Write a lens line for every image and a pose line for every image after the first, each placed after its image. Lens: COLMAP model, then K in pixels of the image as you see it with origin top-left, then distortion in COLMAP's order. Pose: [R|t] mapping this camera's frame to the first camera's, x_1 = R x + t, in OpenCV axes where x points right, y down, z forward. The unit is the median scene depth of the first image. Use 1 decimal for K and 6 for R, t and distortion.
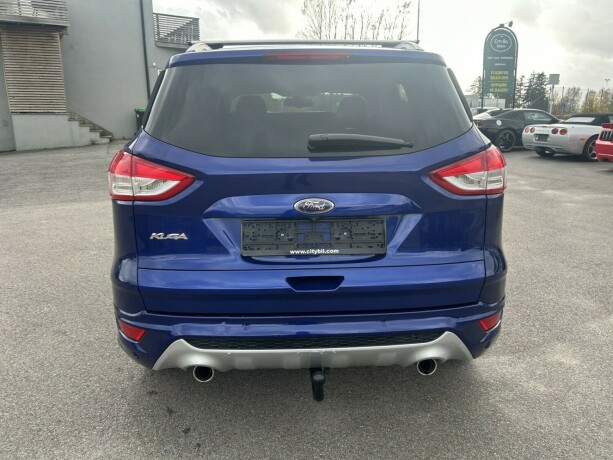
lens RADIAL K [[465.3, 0, 306.3], [0, 465.3, 226.4], [0, 0, 1]] dist [0.023740, -0.036128]
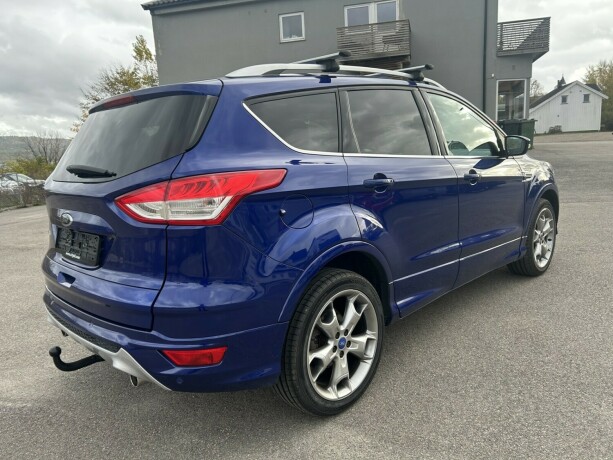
lens RADIAL K [[465.3, 0, 307.0], [0, 465.3, 230.7], [0, 0, 1]] dist [0.023740, -0.036128]
pose [[0.693925, 0.108334, -0.711851, 1.315662], [-0.117671, 0.992388, 0.036320, -0.128618], [0.710367, 0.058561, 0.701391, 0.531142]]
